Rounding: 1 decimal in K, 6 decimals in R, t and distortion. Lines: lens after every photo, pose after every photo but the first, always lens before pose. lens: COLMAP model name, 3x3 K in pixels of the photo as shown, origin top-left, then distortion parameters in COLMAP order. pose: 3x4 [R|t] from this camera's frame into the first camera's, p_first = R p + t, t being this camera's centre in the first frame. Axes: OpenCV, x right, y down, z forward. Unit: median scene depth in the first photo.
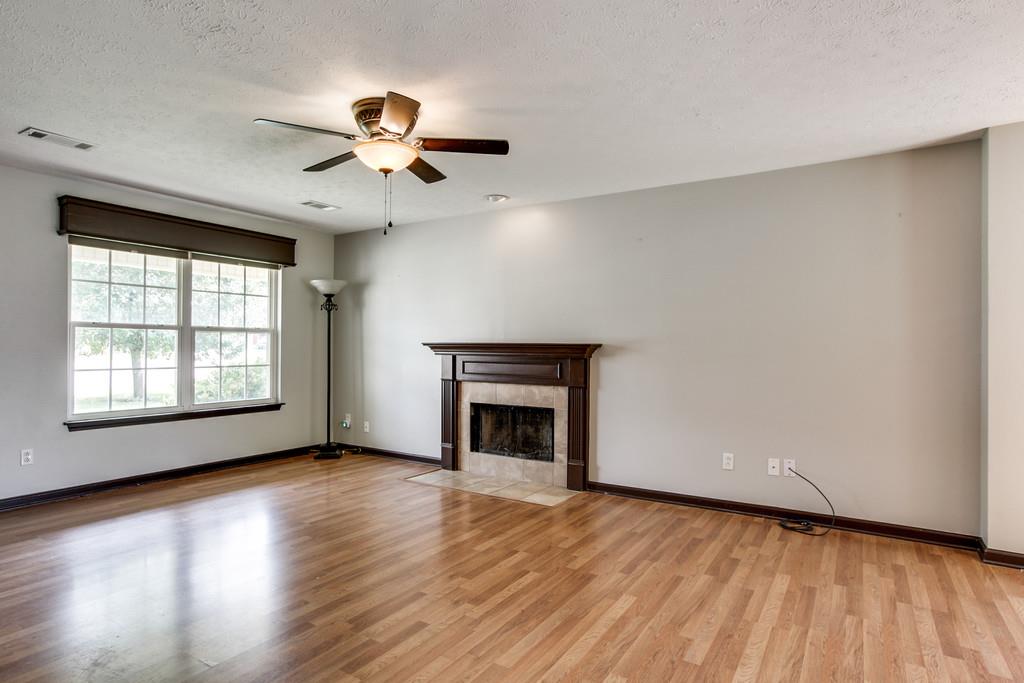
lens RADIAL K [[563.5, 0, 517.3], [0, 563.5, 343.8], [0, 0, 1]] dist [-0.029901, 0.005956]
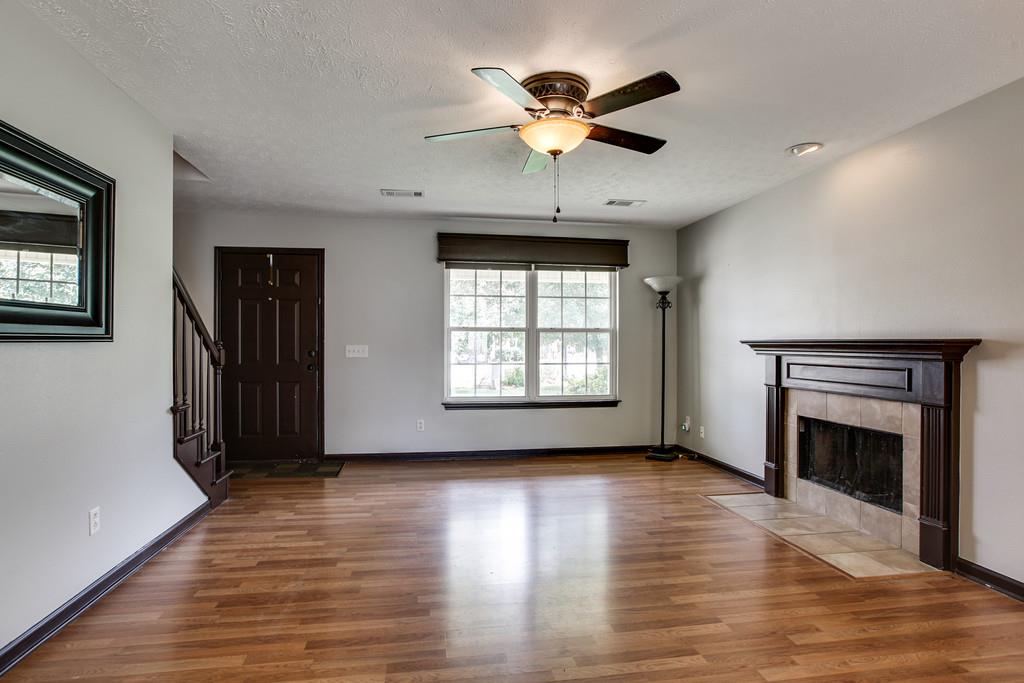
lens RADIAL K [[542.3, 0, 509.0], [0, 542.3, 341.2], [0, 0, 1]] dist [-0.045204, 0.023059]
pose [[0.661768, -0.009765, -0.749645, 0.241752], [0.005992, 0.999952, -0.007737, 0.004574], [0.749685, 0.000628, 0.661795, 0.230126]]
